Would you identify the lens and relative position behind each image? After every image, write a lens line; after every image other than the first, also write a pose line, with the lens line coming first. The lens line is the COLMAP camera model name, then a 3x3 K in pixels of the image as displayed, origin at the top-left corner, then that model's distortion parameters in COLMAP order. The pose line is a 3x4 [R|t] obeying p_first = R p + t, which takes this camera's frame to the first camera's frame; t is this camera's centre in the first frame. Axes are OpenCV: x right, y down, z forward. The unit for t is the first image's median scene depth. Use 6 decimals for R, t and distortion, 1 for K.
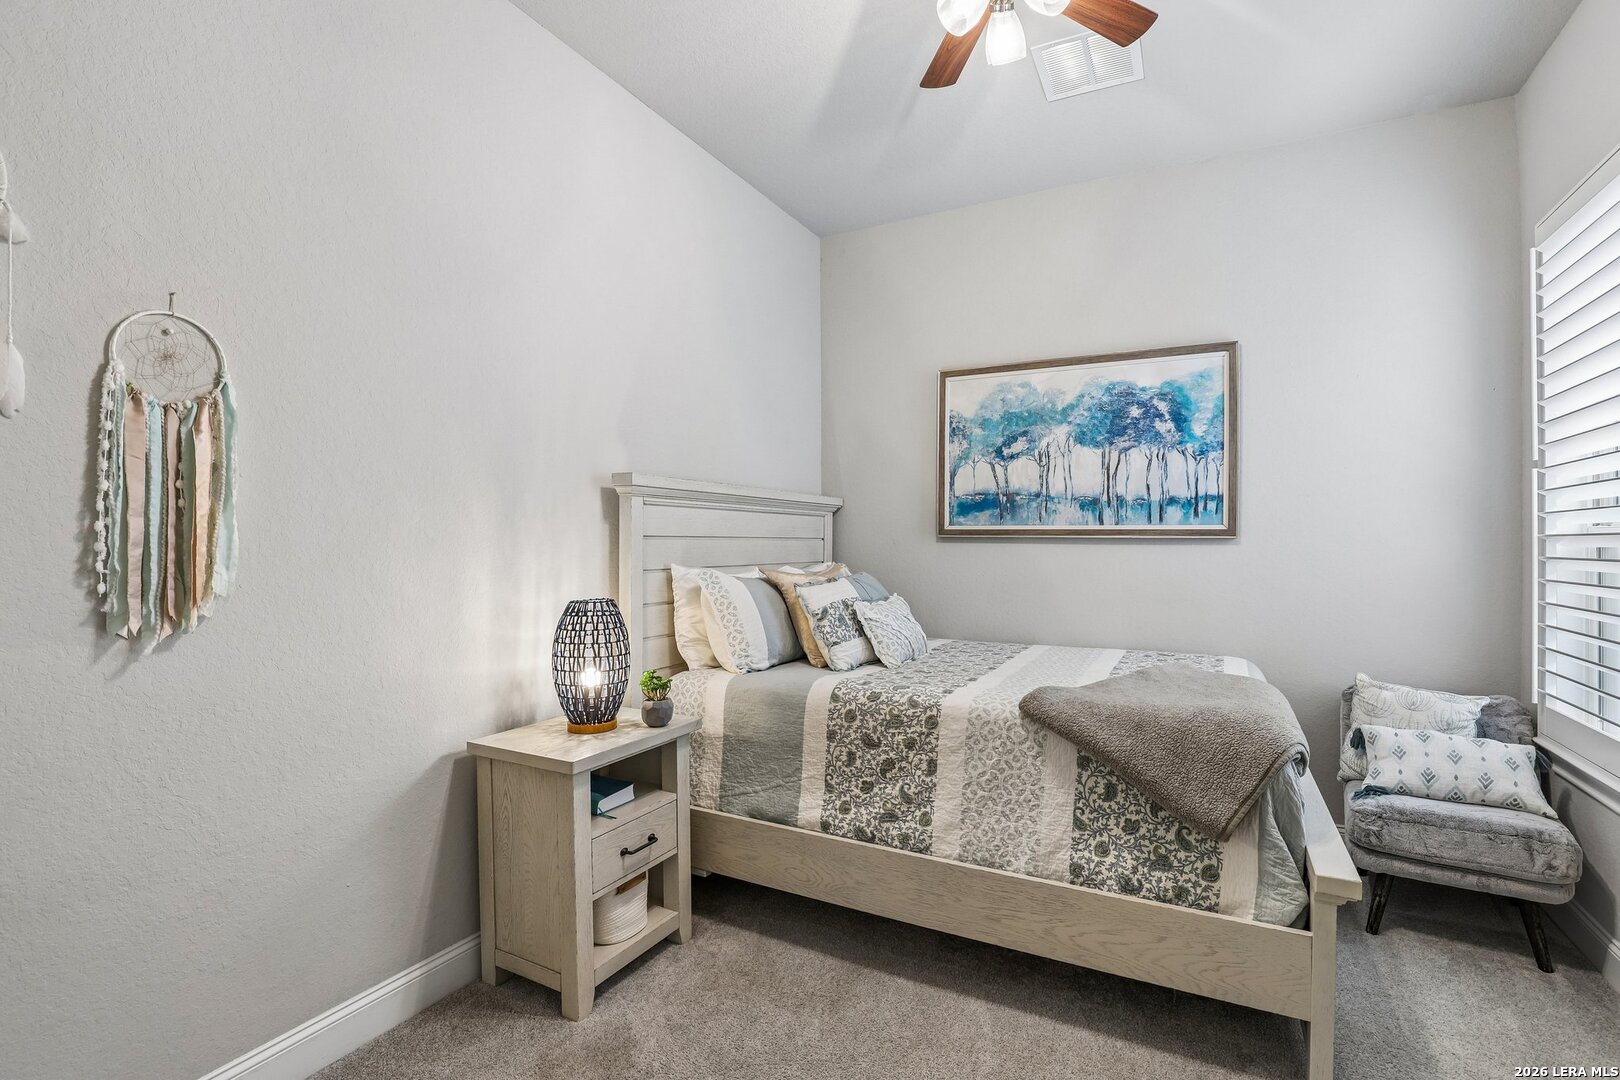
lens RADIAL K [[742.1, 0, 820.4], [0, 742.1, 544.0], [0, 0, 1]] dist [-0.032277, 0.005207]
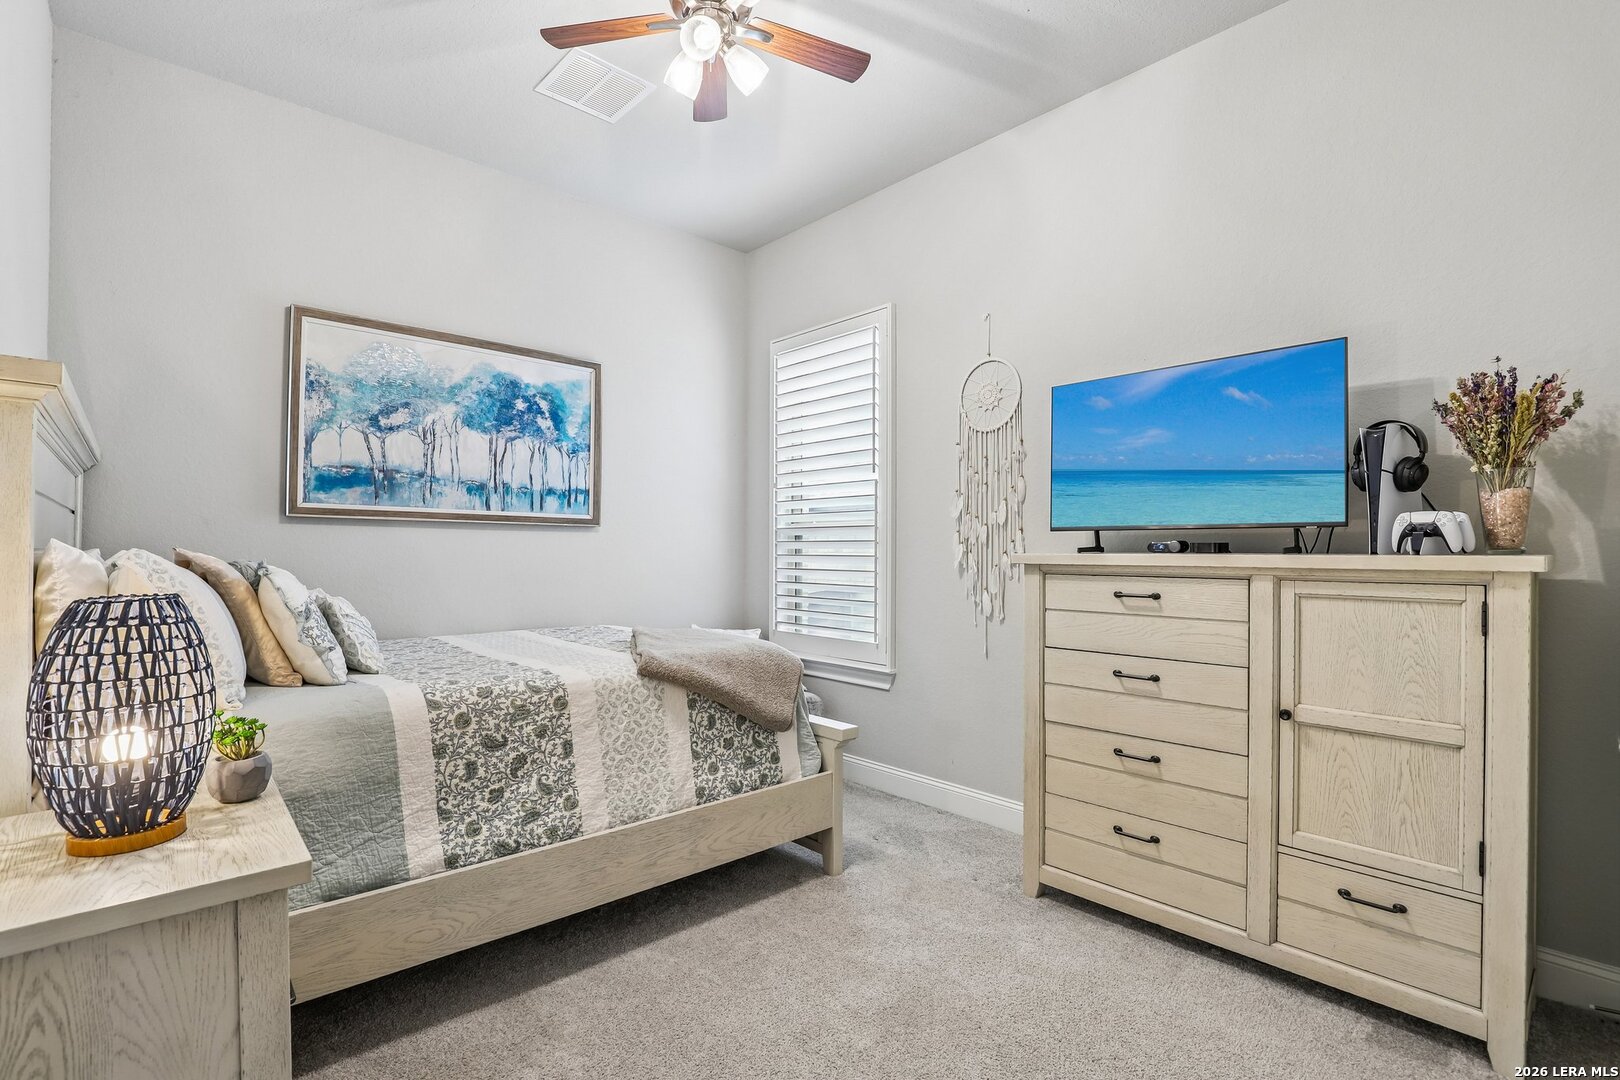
lens RADIAL K [[742.1, 0, 824.4], [0, 742.1, 542.1], [0, 0, 1]] dist [-0.032277, 0.005207]
pose [[0.330572, 0.010225, 0.943725, -0.607968], [-0.002759, 0.999948, -0.009868, 0.038128], [-0.943777, 0.000658, 0.330583, 0.341656]]
